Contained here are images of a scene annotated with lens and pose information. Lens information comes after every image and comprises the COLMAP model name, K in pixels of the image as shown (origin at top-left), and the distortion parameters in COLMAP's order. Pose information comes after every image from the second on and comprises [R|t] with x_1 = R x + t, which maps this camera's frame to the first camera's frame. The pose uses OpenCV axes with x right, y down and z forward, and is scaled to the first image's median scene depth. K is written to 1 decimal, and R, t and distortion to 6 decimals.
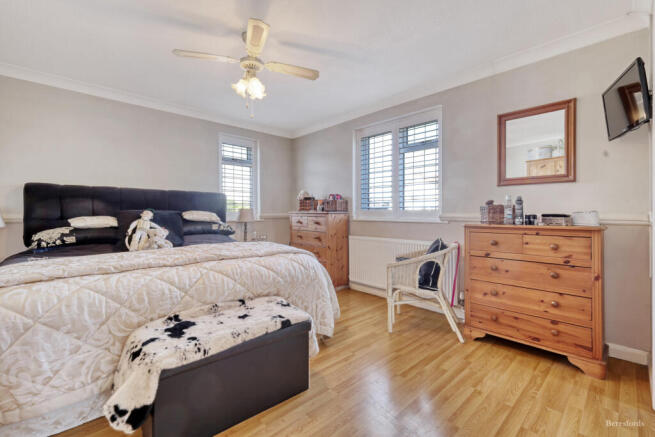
lens RADIAL K [[287.3, 0, 327.5], [0, 287.3, 218.5], [0, 0, 1]] dist [0.002226, 0.000282]
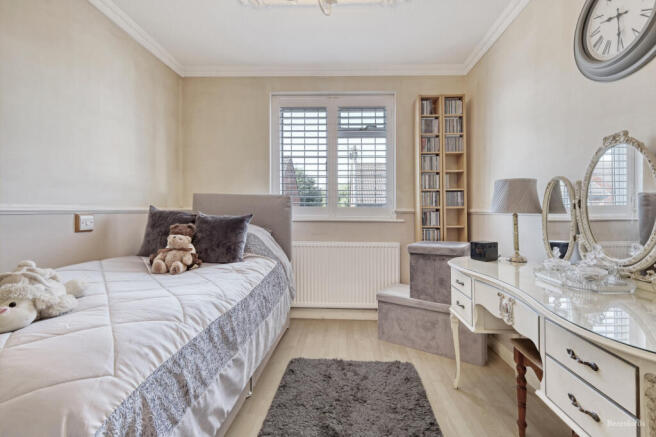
lens RADIAL K [[287.7, 0, 328.0], [0, 287.7, 218.5], [0, 0, 1]] dist [0.002226, 0.000282]
pose [[0.711549, -0.019014, 0.702380, -0.337886], [0.003835, 0.999724, 0.023179, -0.015305], [-0.702626, -0.013799, 0.711425, 0.429522]]
